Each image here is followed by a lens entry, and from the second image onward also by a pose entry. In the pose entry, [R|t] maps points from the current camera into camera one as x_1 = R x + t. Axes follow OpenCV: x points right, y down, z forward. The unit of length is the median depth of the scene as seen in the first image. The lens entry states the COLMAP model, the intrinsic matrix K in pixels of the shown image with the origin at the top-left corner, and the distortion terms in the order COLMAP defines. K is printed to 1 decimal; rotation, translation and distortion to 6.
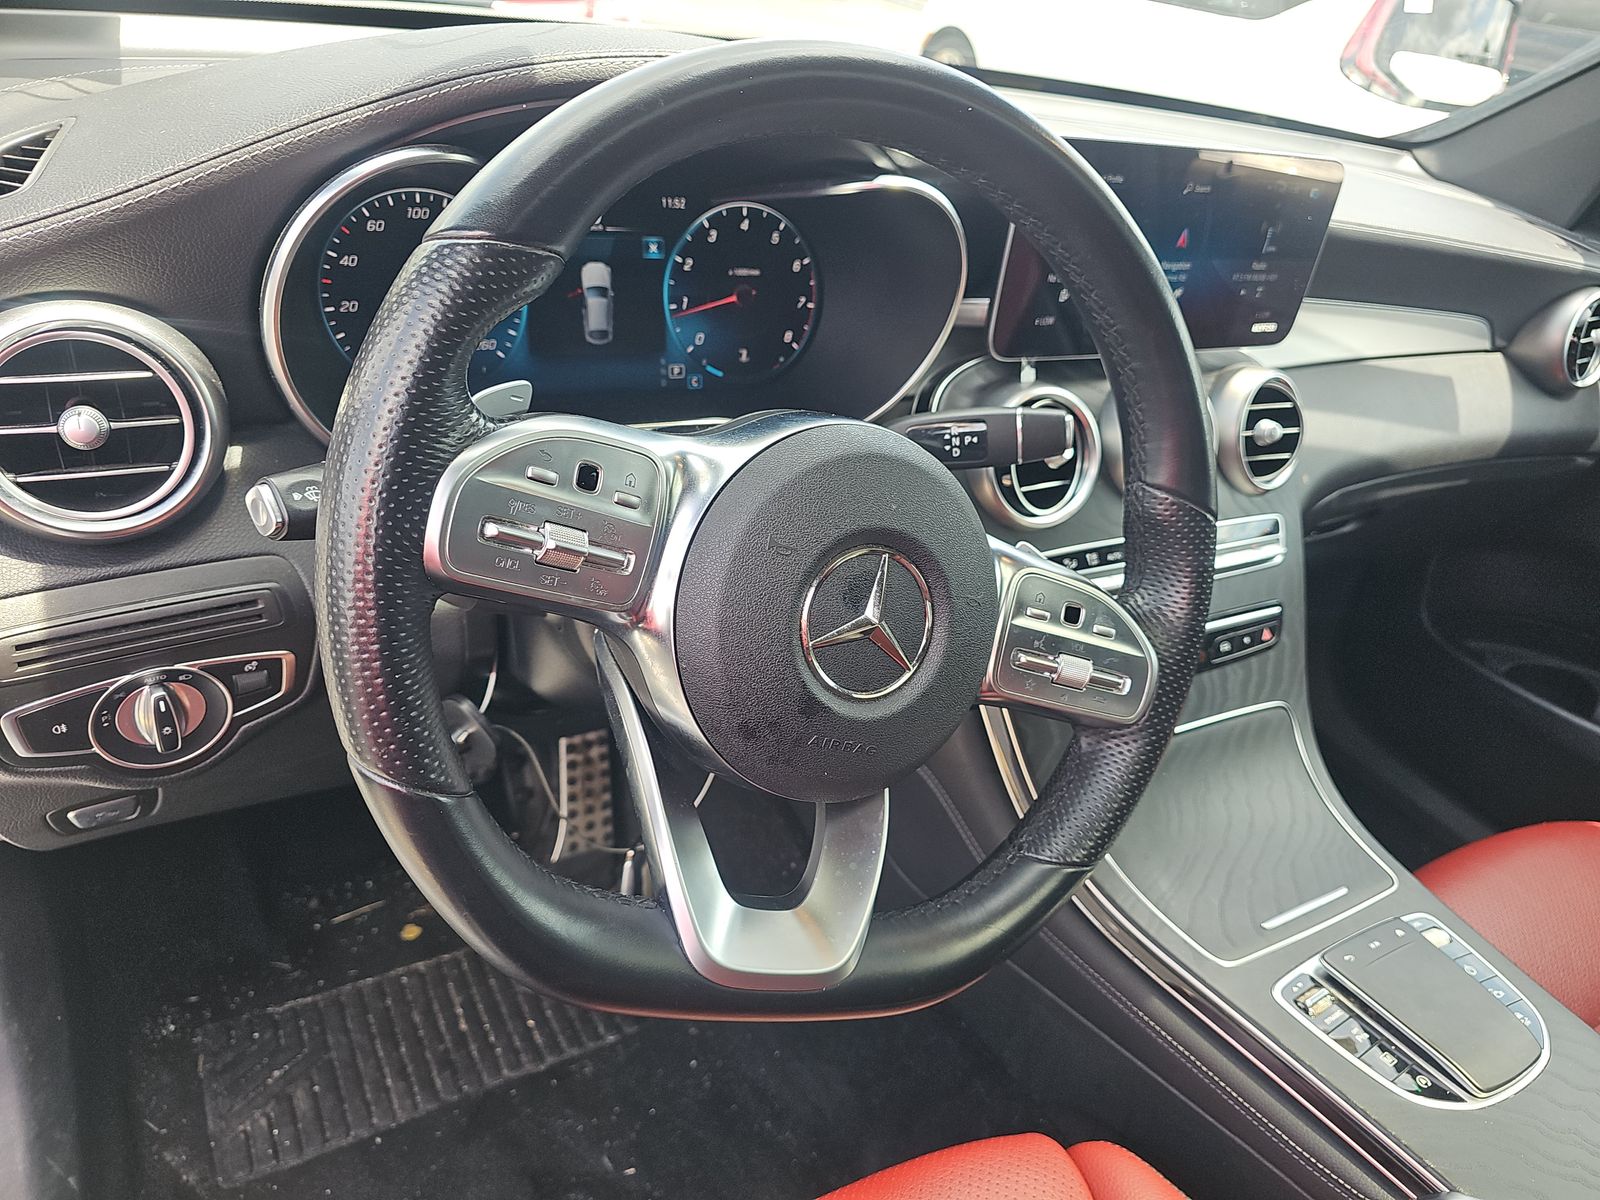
lens RADIAL K [[1075.8, 0, 800.0], [0, 1075.8, 600.0], [0, 0, 1]] dist [0.008533, -0.003792]
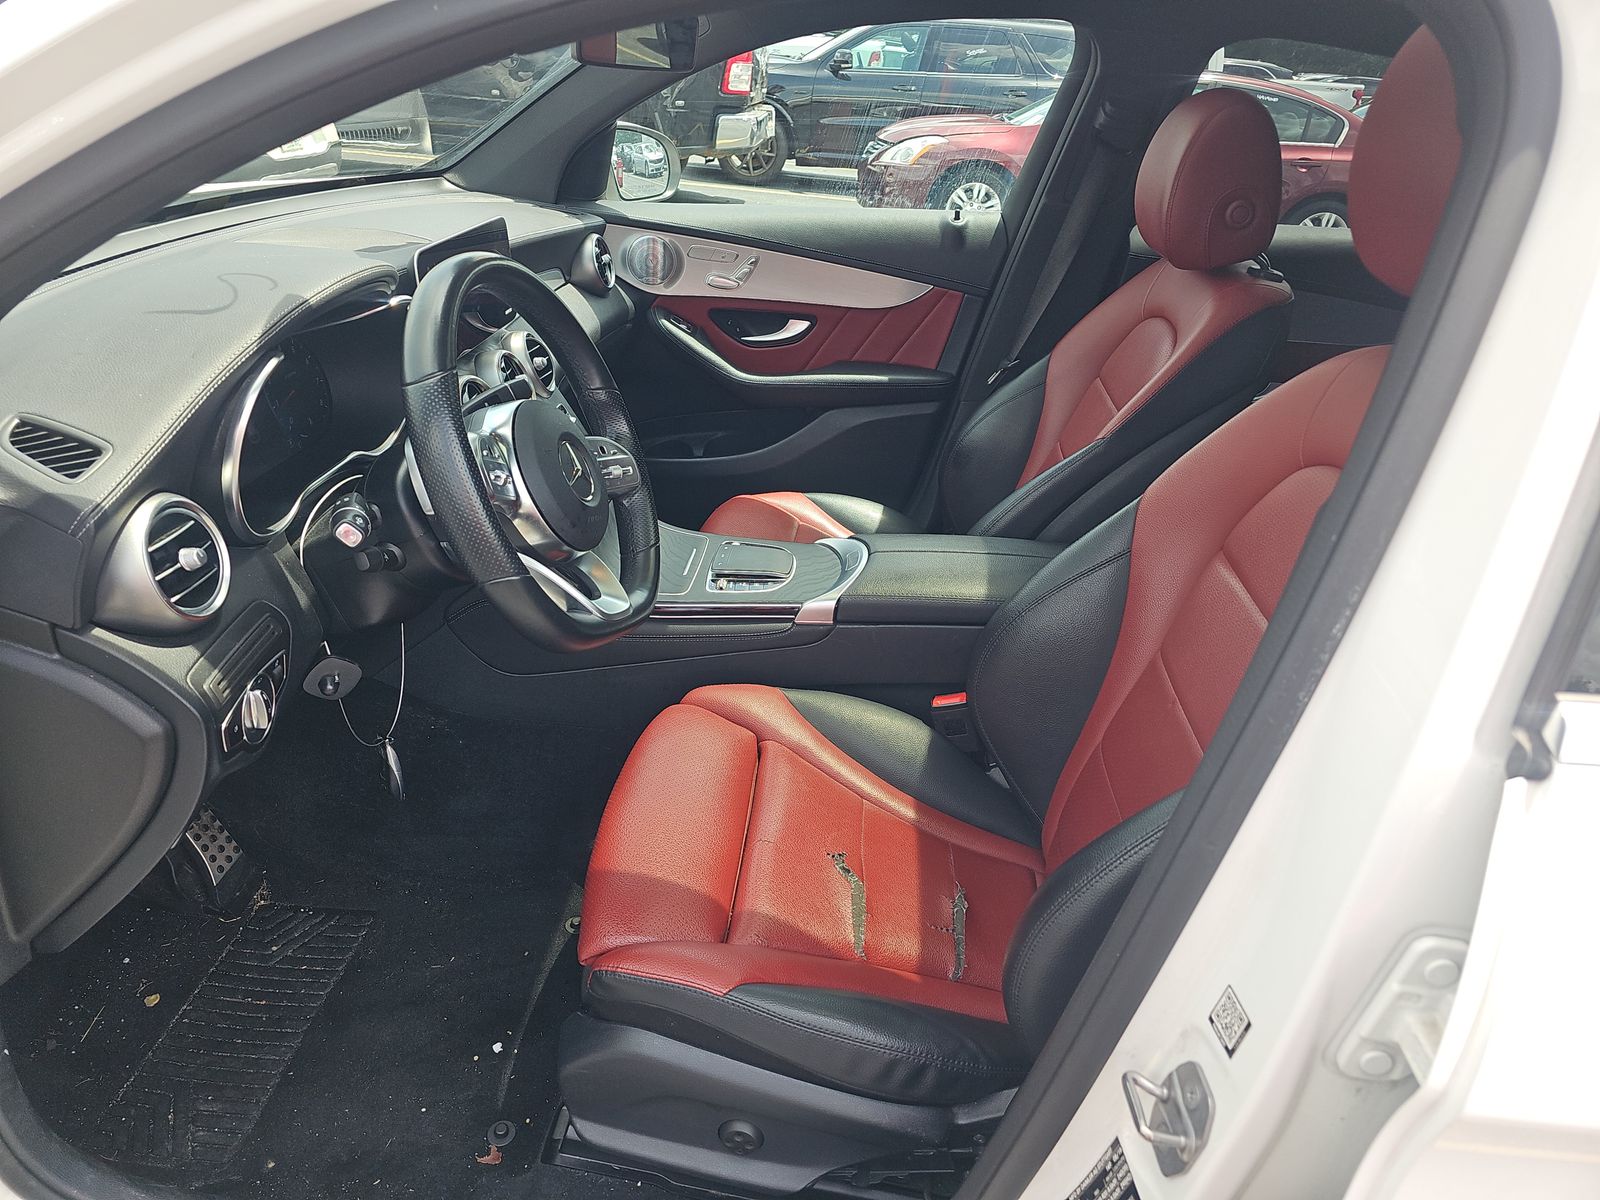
lens RADIAL K [[1042.2, 0, 800.0], [0, 1042.2, 600.0], [0, 0, 1]] dist [0.042150, -0.002793]
pose [[0.575816, -0.482341, 0.660139, -0.729292], [0.450715, 0.860931, 0.235910, -0.032061], [-0.682123, 0.161694, 0.713136, -0.543859]]
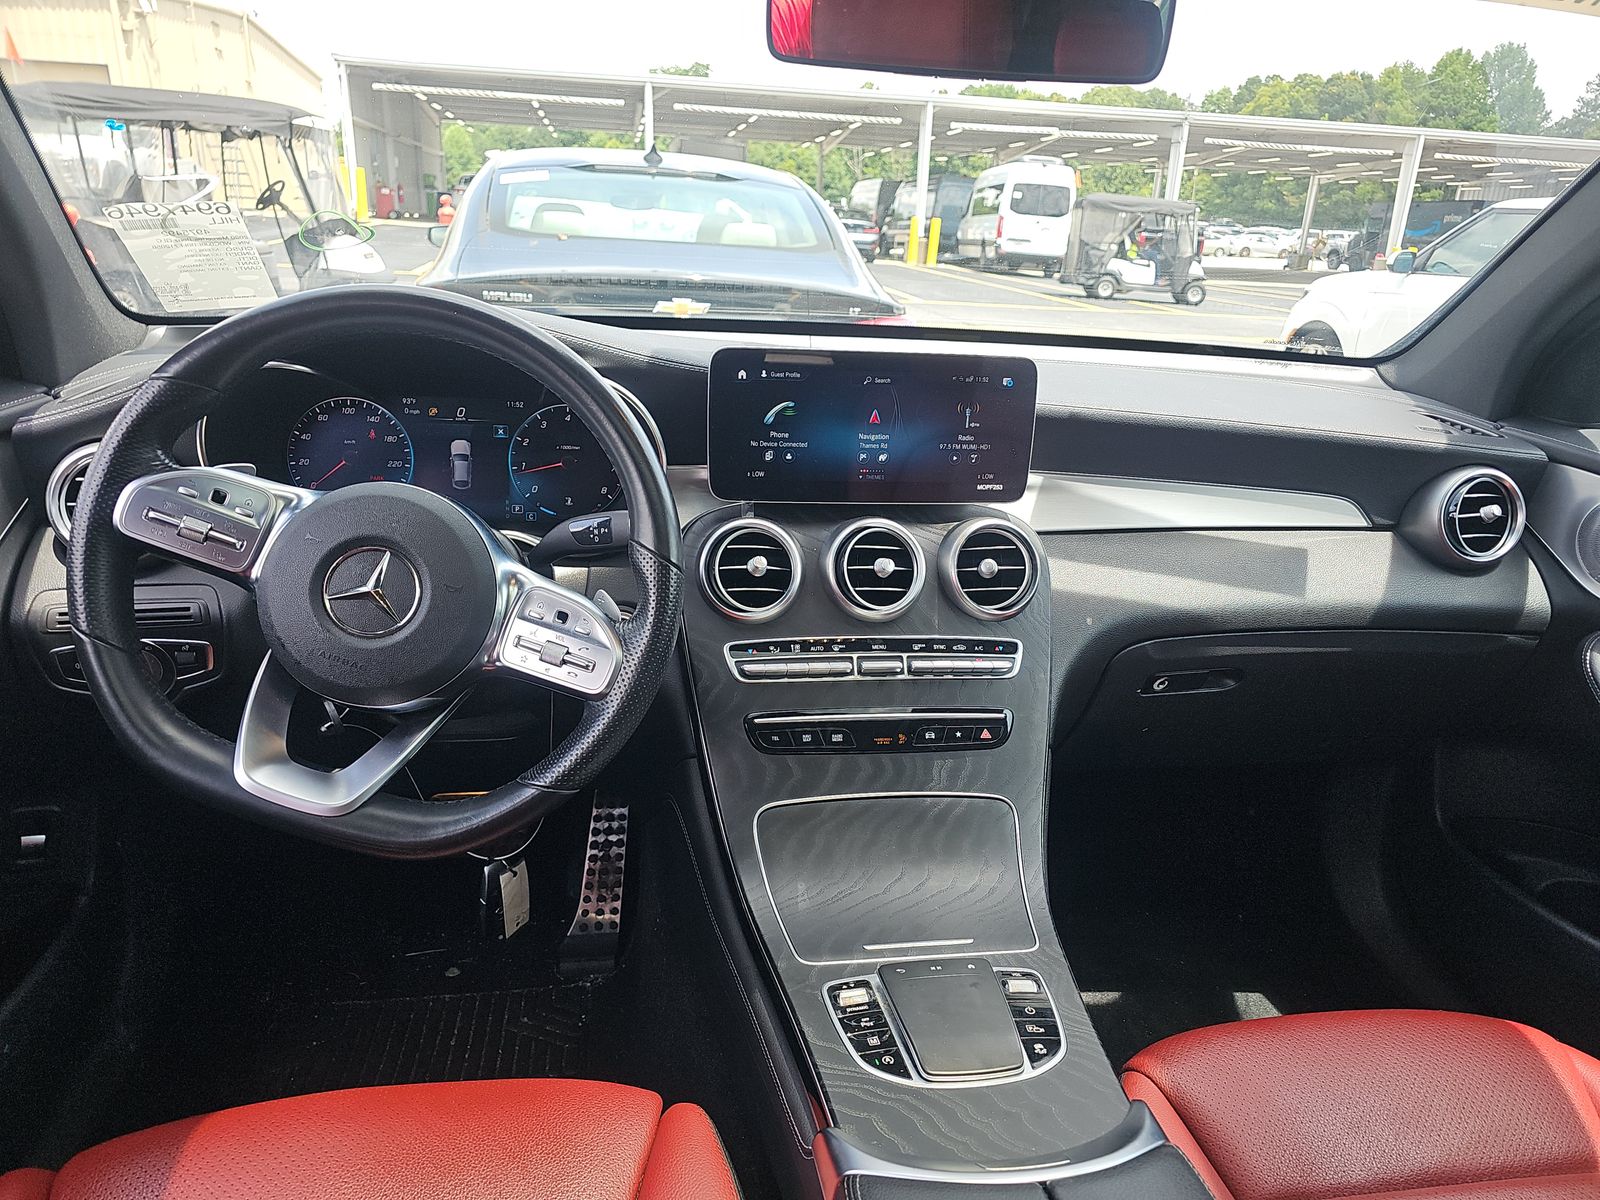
lens RADIAL K [[1042.2, 0, 800.0], [0, 1042.2, 600.0], [0, 0, 1]] dist [0.042150, -0.002793]
pose [[0.929469, 0.011411, -0.368724, 0.739780], [-0.105941, 0.965675, -0.237168, 0.202955], [0.353361, 0.259503, 0.898774, -0.145601]]
